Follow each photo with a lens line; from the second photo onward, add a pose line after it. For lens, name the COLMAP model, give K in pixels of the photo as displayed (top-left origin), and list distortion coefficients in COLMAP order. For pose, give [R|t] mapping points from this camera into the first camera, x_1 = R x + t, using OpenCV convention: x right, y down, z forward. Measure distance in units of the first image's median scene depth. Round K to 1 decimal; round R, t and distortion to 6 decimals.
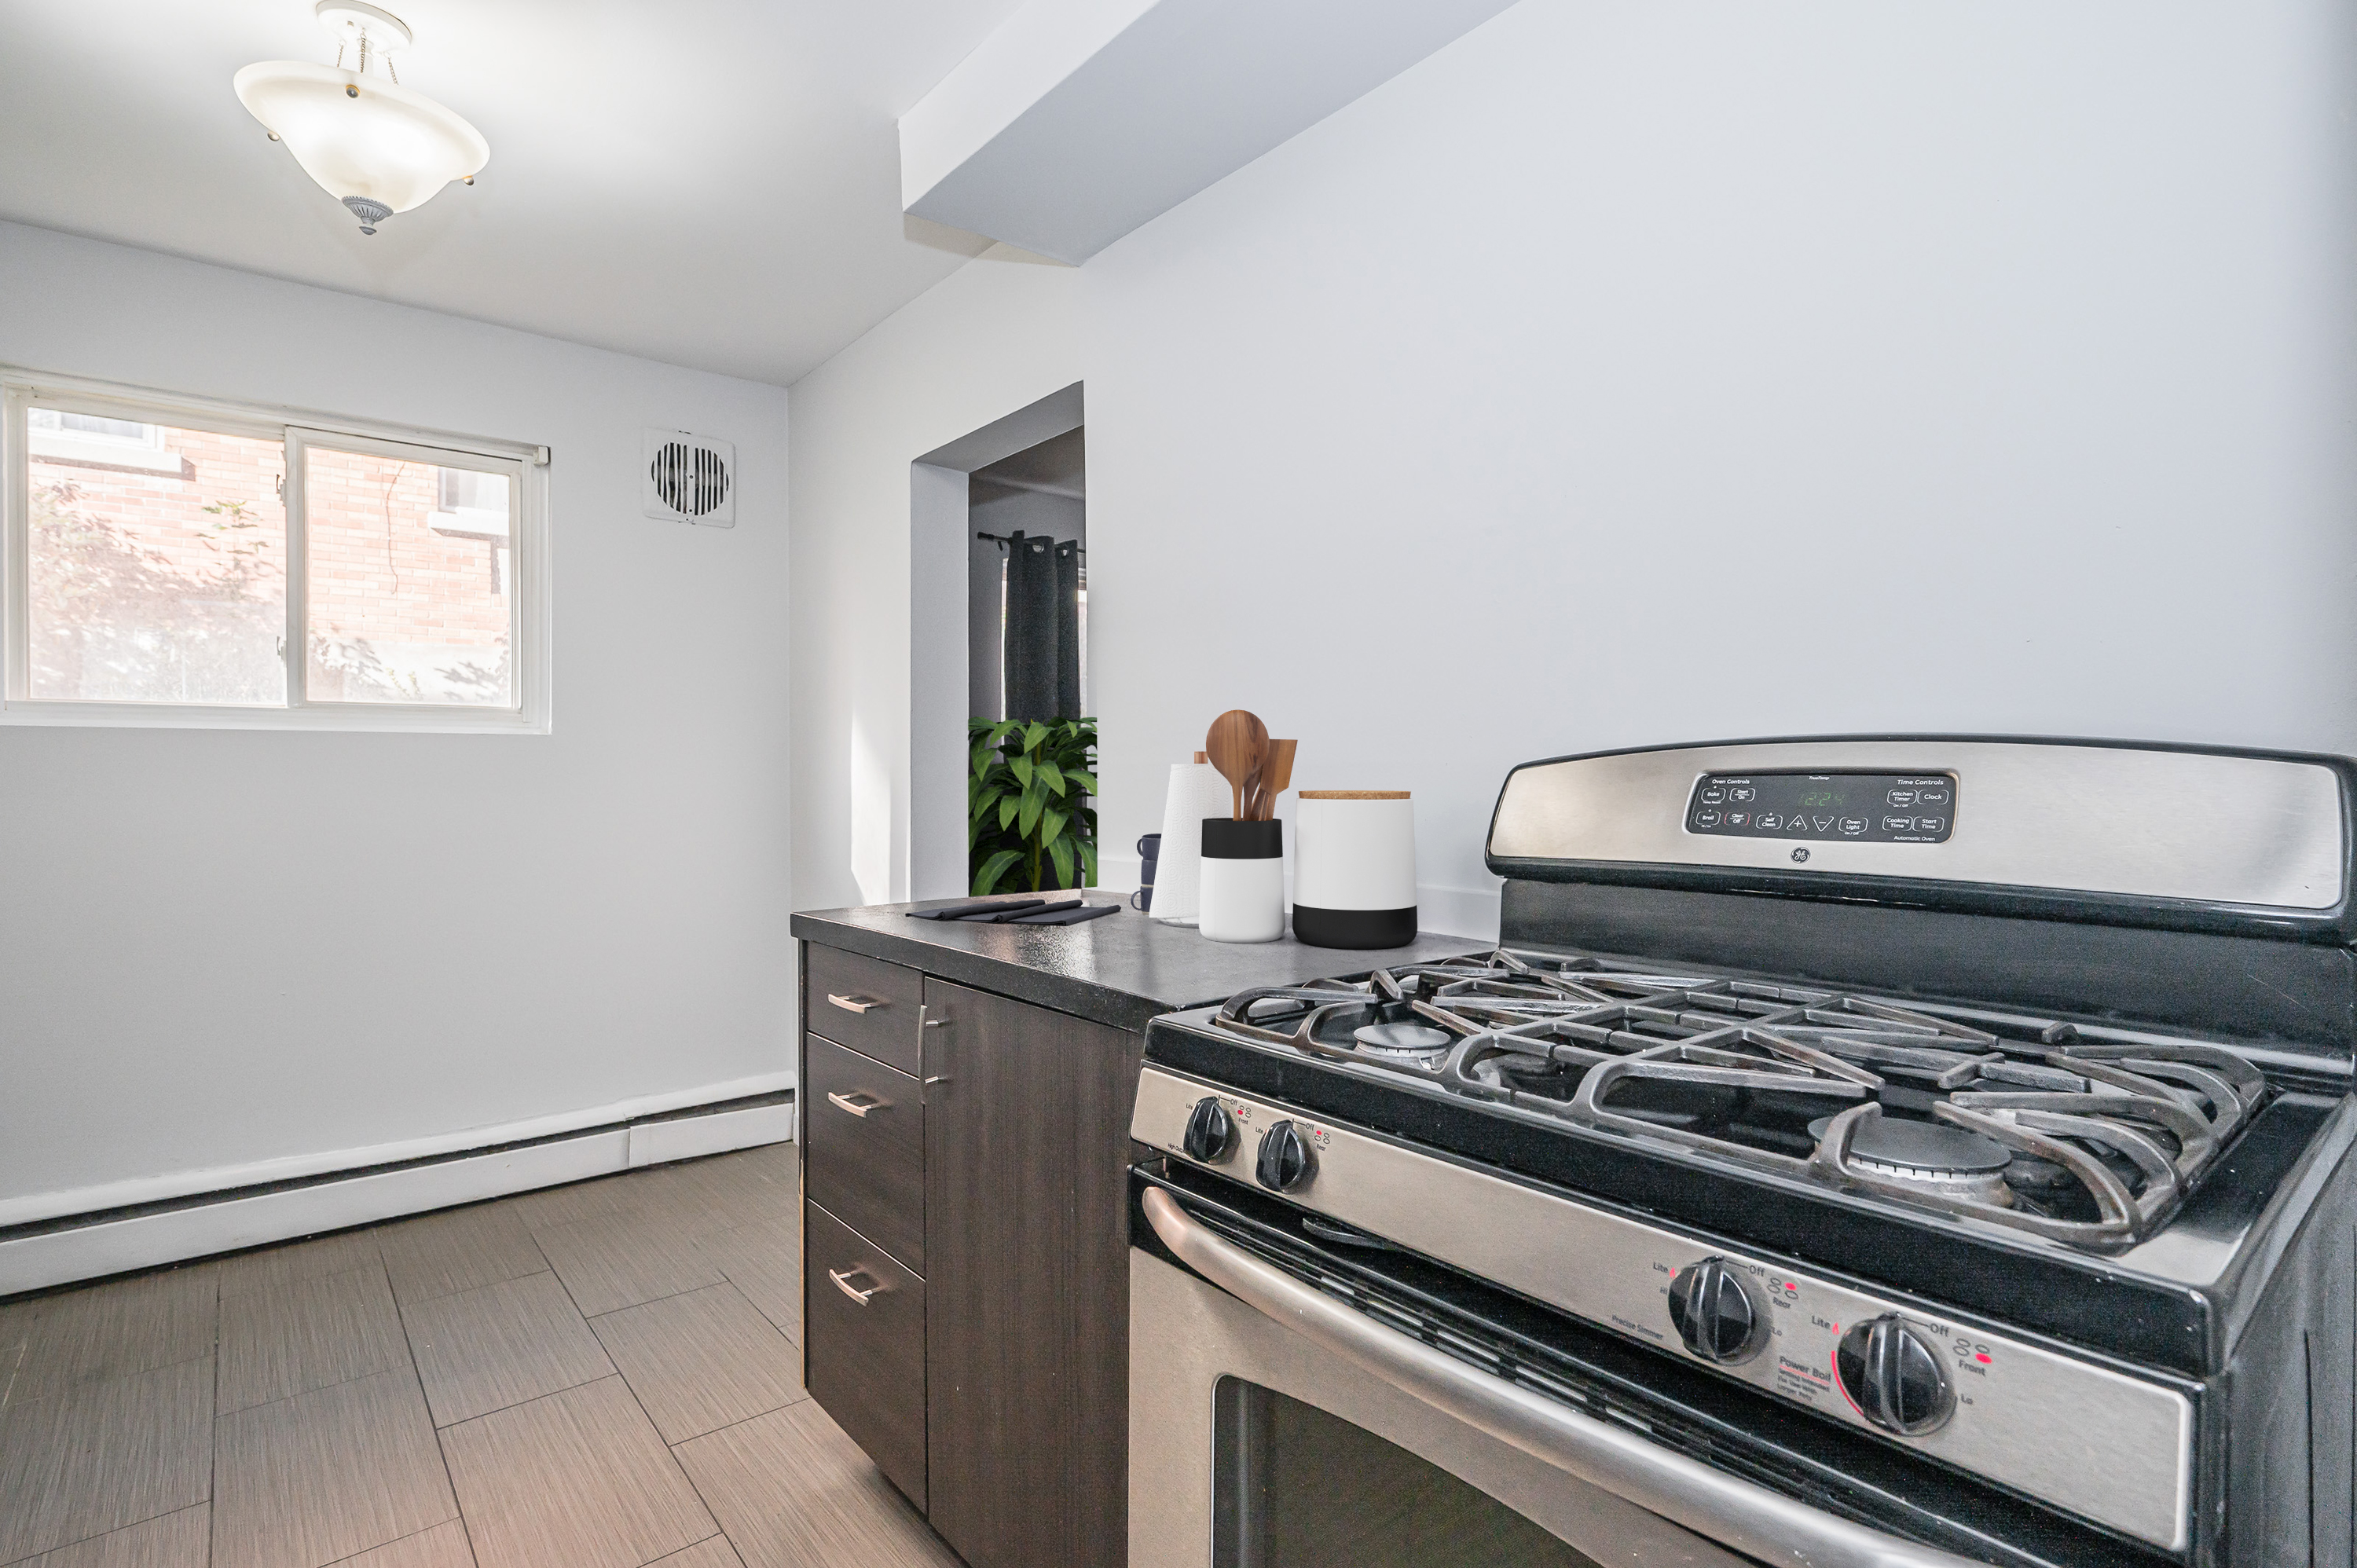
lens RADIAL K [[1164.9, 0, 1178.5], [0, 1164.9, 784.0], [0, 0, 1]] dist [0.001270, 0.000073]
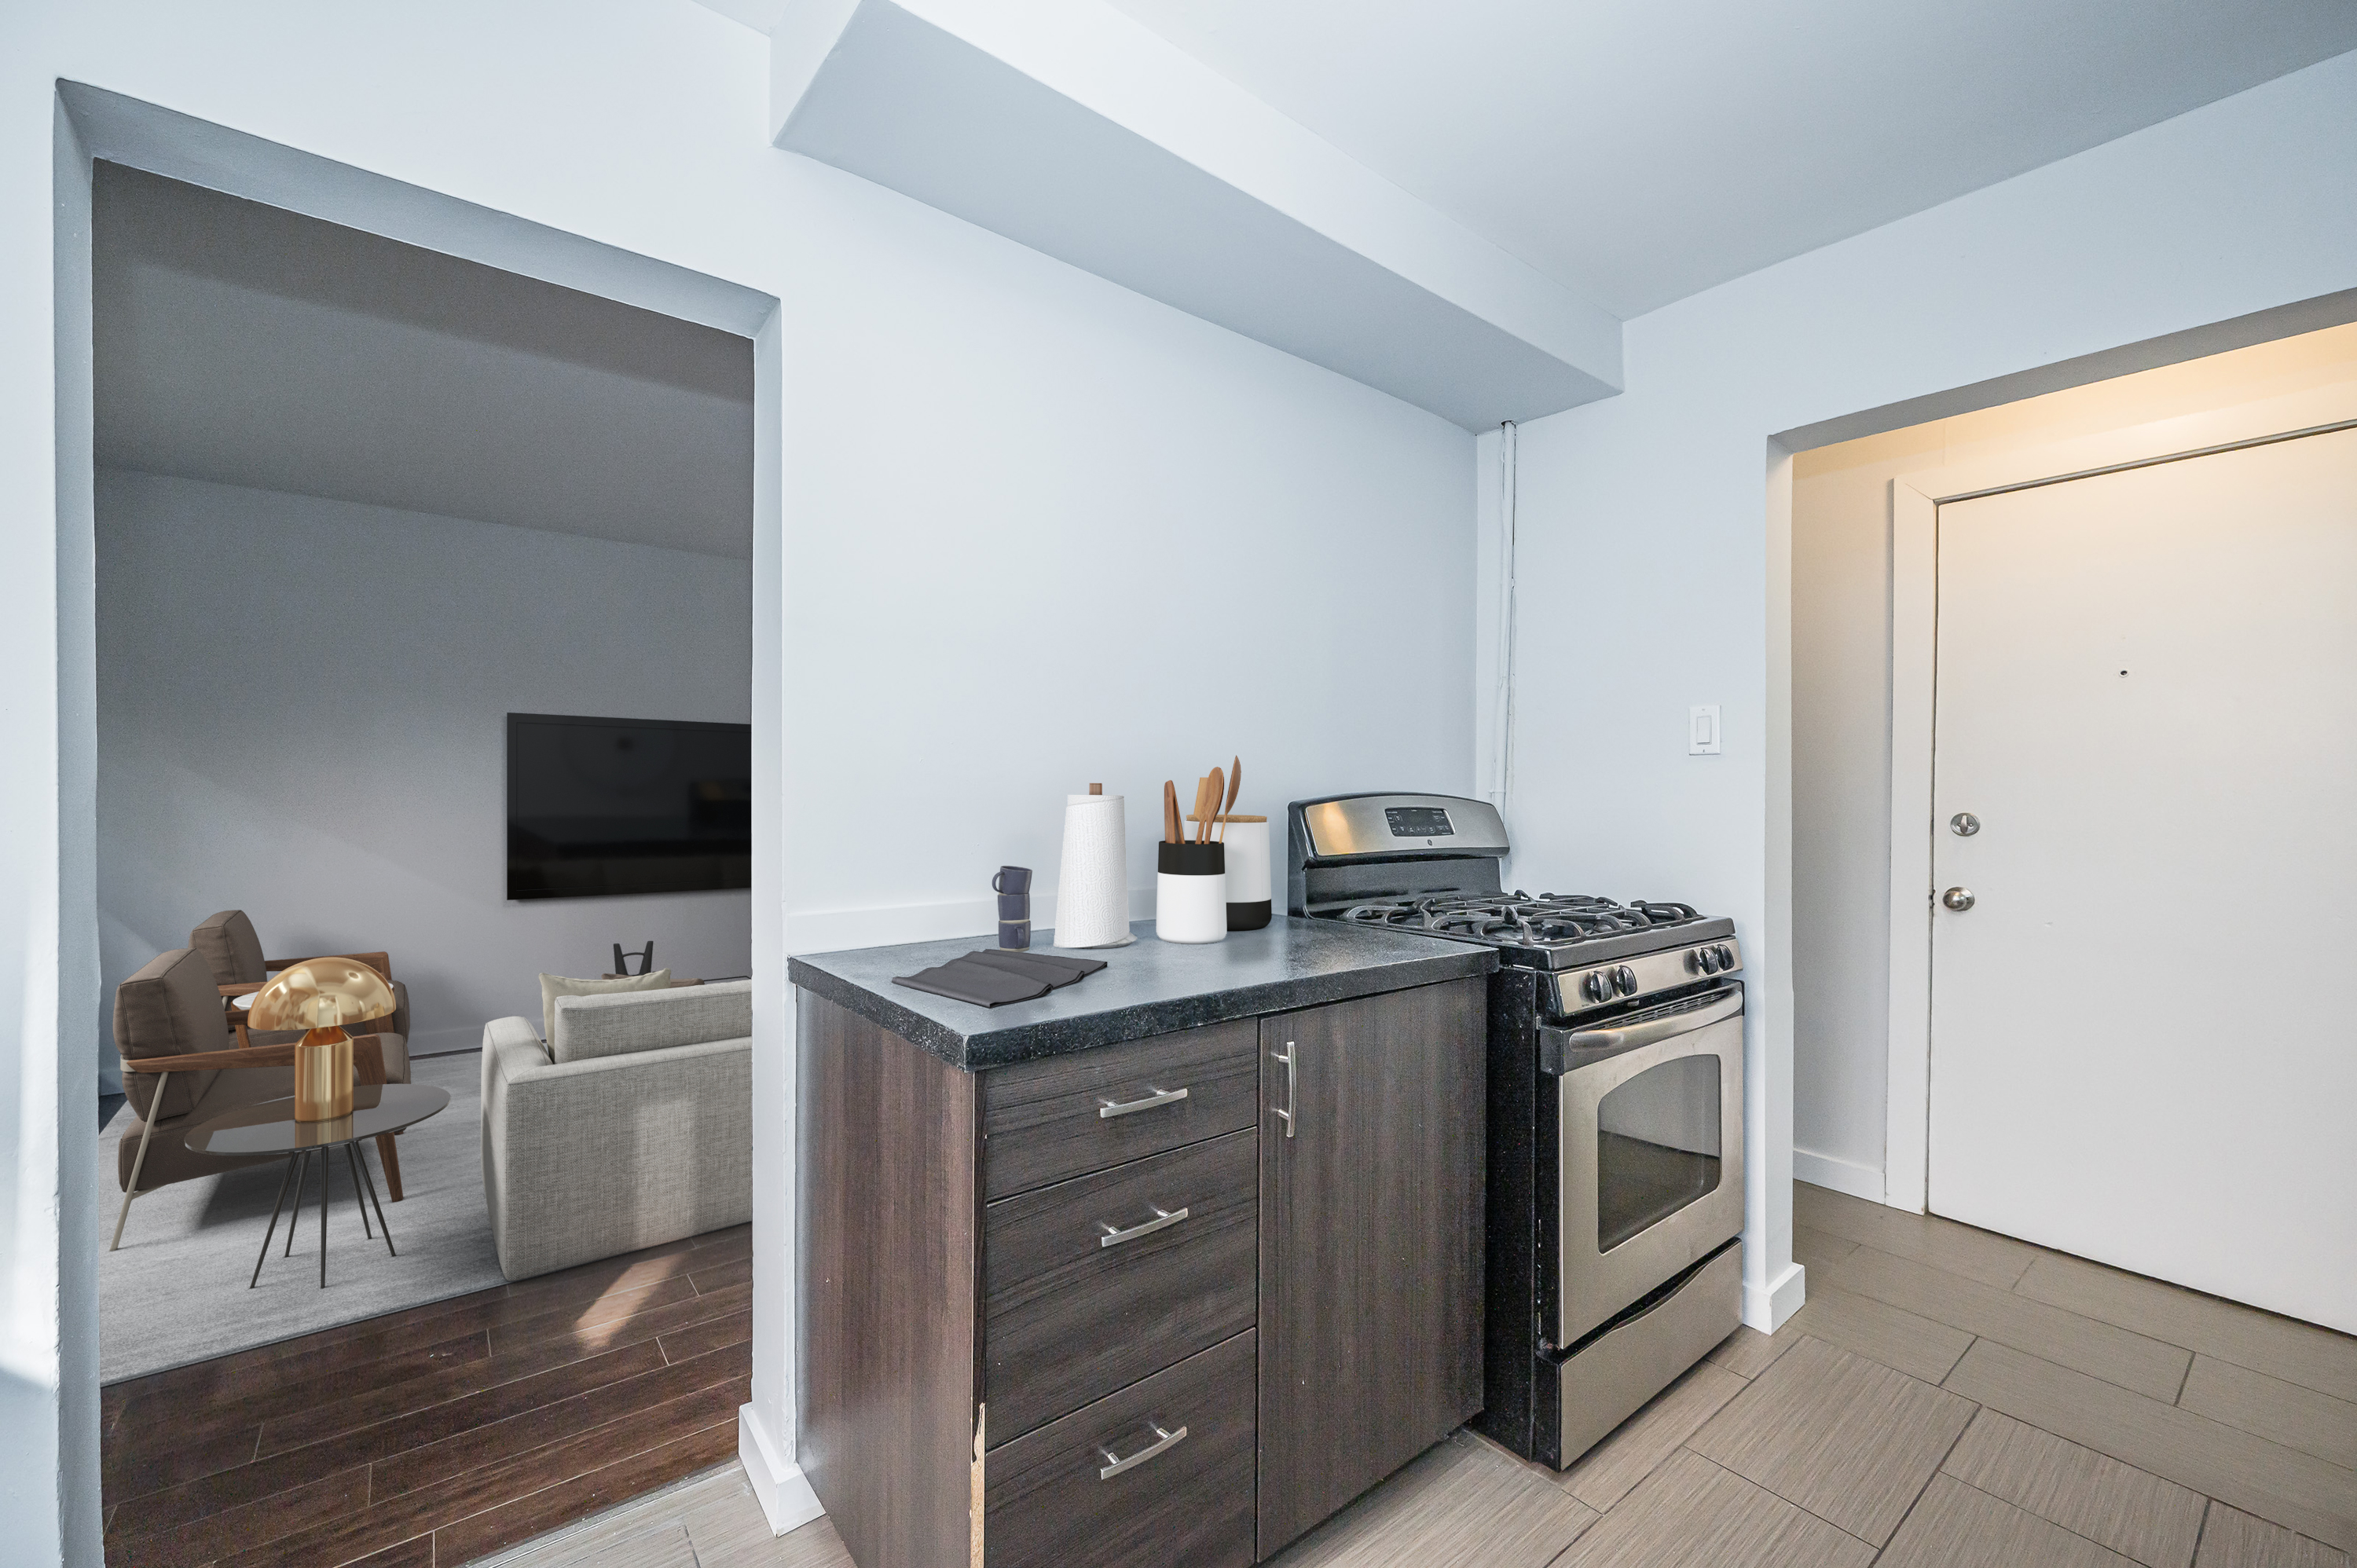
lens RADIAL K [[953.1, 0, 1178.5], [0, 953.1, 784.0], [0, 0, 1]] dist [-0.000599, 0.000005]
pose [[0.023868, 0.009402, 0.999671, -1.127396], [-0.007563, 0.999929, -0.009224, -0.030089], [-0.999687, -0.007340, 0.023938, 1.146826]]
